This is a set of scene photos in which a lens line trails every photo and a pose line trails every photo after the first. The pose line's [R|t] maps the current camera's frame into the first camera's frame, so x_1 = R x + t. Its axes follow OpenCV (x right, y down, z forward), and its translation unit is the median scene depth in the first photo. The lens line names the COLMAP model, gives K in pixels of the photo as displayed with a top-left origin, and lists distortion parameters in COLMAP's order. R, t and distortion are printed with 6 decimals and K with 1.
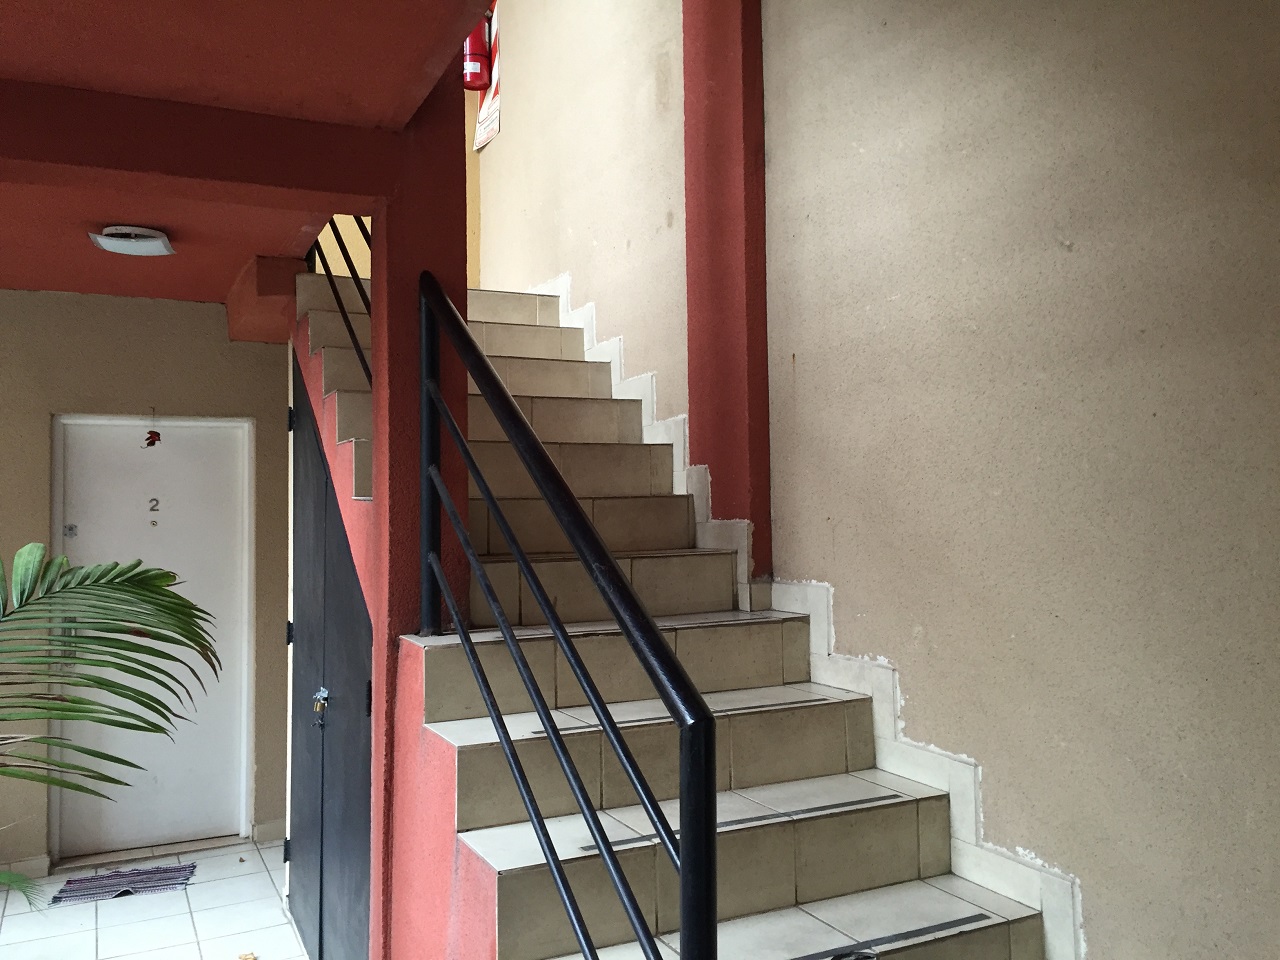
lens RADIAL K [[1087.1, 0, 639.6], [0, 1087.1, 479.2], [0, 0, 1]] dist [0.085816, -0.109788]
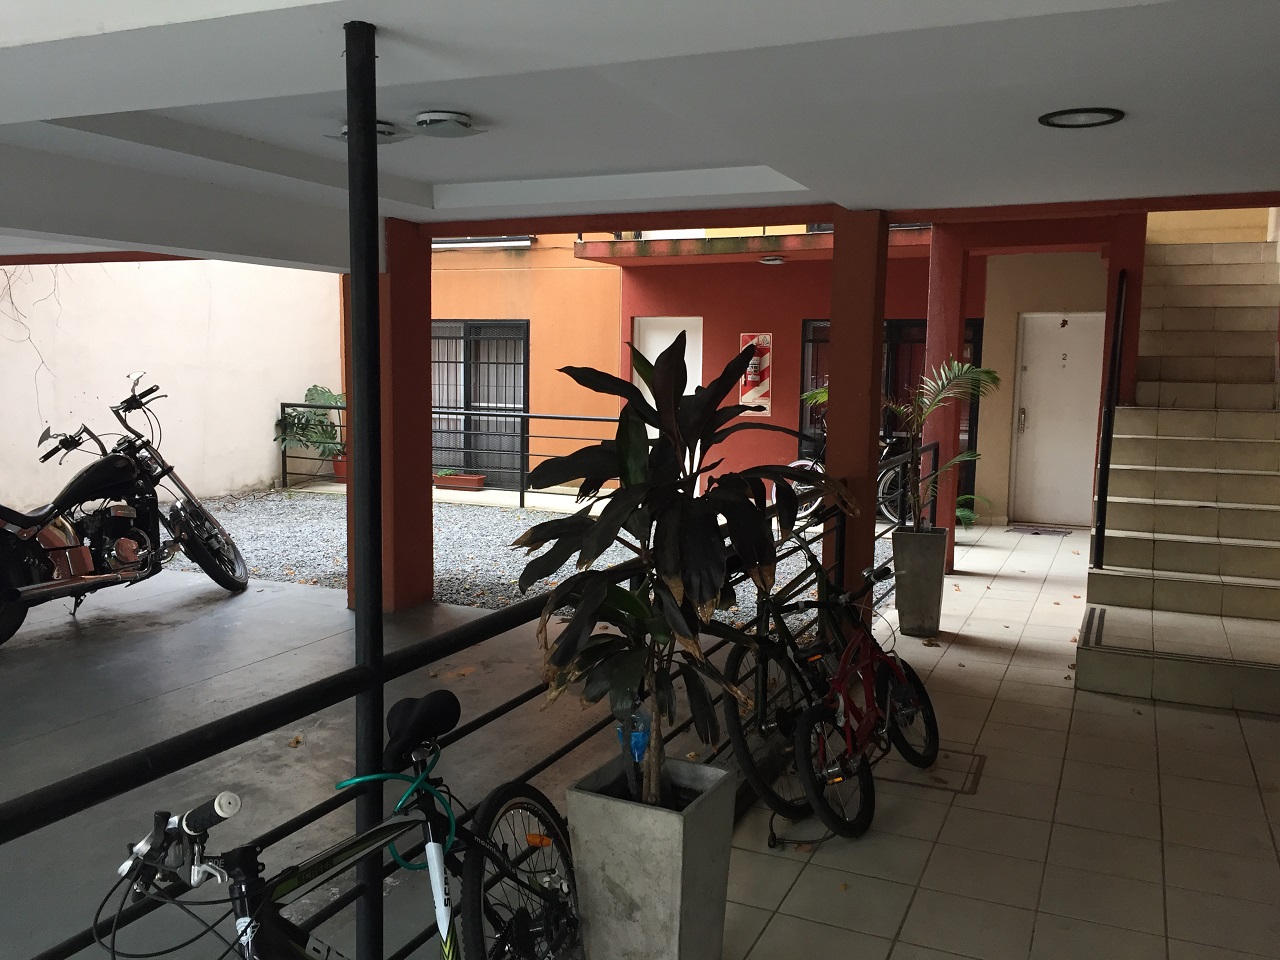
lens RADIAL K [[1087.1, 0, 639.5], [0, 1087.1, 479.8], [0, 0, 1]] dist [0.085816, -0.109788]
pose [[0.632699, 0.100049, -0.767908, 0.644805], [-0.000699, 0.991692, 0.128630, -0.011625], [0.774397, -0.080847, 0.627513, -0.894885]]
